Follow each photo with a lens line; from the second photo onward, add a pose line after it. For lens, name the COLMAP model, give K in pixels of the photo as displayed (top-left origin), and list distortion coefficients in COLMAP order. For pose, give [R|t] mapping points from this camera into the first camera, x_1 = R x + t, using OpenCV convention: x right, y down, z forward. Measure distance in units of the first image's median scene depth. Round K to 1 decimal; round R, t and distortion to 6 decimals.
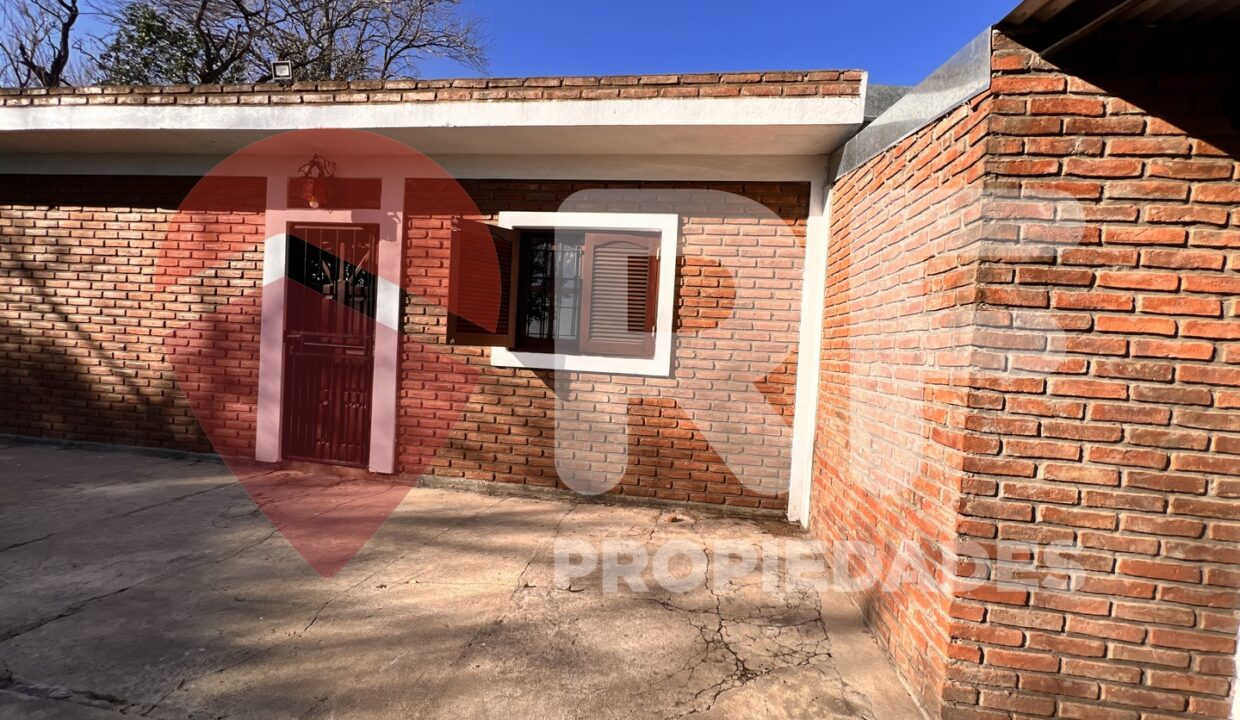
lens RADIAL K [[496.9, 0, 620.0], [0, 496.9, 360.0], [0, 0, 1]] dist [0.002805, -0.000239]
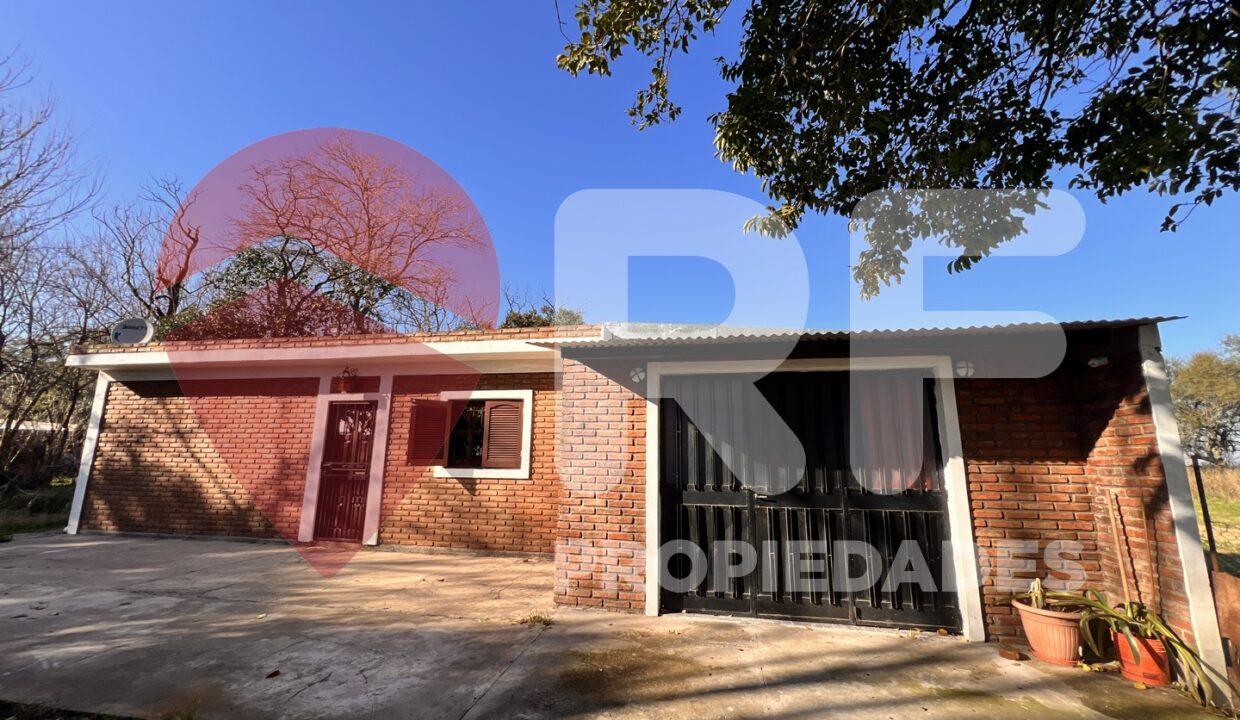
lens RADIAL K [[496.9, 0, 620.0], [0, 496.9, 360.0], [0, 0, 1]] dist [0.002805, -0.000239]
pose [[0.997832, -0.052732, -0.039380, 0.477891], [0.042508, 0.973185, -0.226060, 0.032512], [0.050245, 0.223896, 0.973317, -0.758172]]
